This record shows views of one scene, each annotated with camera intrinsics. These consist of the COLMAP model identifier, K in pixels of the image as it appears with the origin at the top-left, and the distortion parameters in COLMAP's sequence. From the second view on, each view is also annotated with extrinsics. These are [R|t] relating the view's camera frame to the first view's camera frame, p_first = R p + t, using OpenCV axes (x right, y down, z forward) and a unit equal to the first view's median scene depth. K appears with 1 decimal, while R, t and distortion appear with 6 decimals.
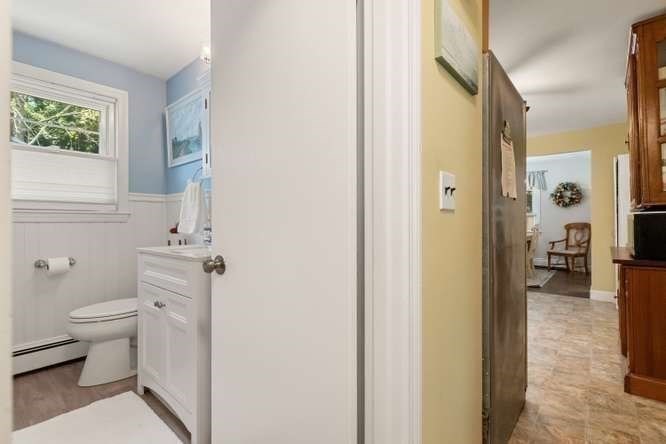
lens RADIAL K [[306.7, 0, 326.9], [0, 306.7, 219.3], [0, 0, 1]] dist [0.007268, -0.001917]
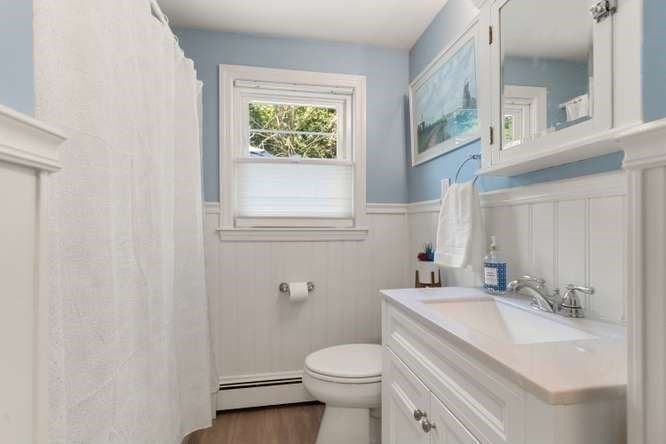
lens RADIAL K [[306.7, 0, 330.6], [0, 306.7, 223.3], [0, 0, 1]] dist [0.007268, -0.001917]
pose [[0.784595, -0.000896, -0.620008, -0.231979], [-0.001276, 0.999995, -0.003059, -0.033538], [0.620008, 0.003191, 0.784589, 0.331065]]
